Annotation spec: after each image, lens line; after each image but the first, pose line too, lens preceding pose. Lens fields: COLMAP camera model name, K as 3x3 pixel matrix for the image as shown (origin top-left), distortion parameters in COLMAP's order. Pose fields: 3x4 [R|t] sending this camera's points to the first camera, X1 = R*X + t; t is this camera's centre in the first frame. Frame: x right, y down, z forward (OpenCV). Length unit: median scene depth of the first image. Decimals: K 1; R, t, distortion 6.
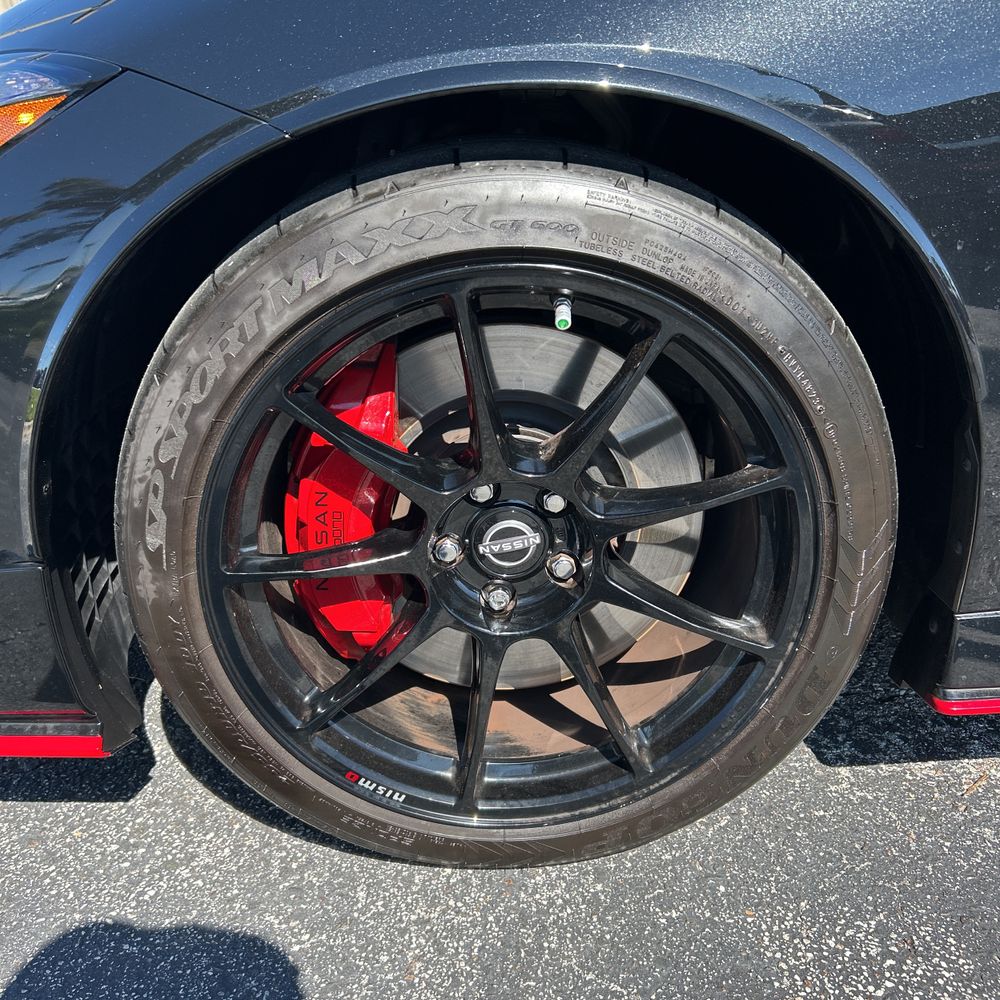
lens RADIAL K [[1012.2, 0, 498.1], [0, 1012.2, 485.5], [0, 0, 1]] dist [0.019584, -0.021098]
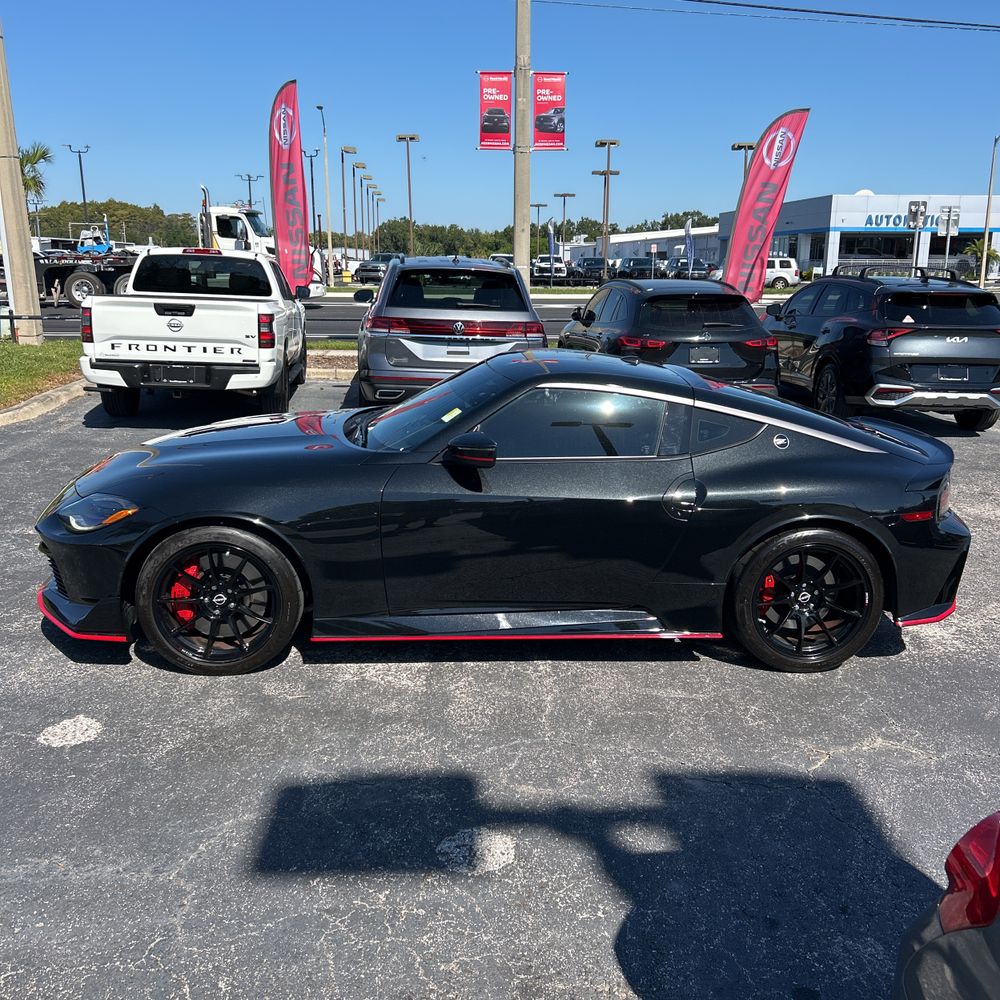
lens RADIAL K [[993.5, 0, 500.0], [0, 993.5, 500.0], [0, 0, 1]] dist [0.058700, -0.111171]
pose [[0.996333, 0.060136, 0.060870, 0.993212], [-0.049202, 0.984655, -0.167430, 0.312796], [-0.070005, 0.163821, 0.984003, -3.712924]]
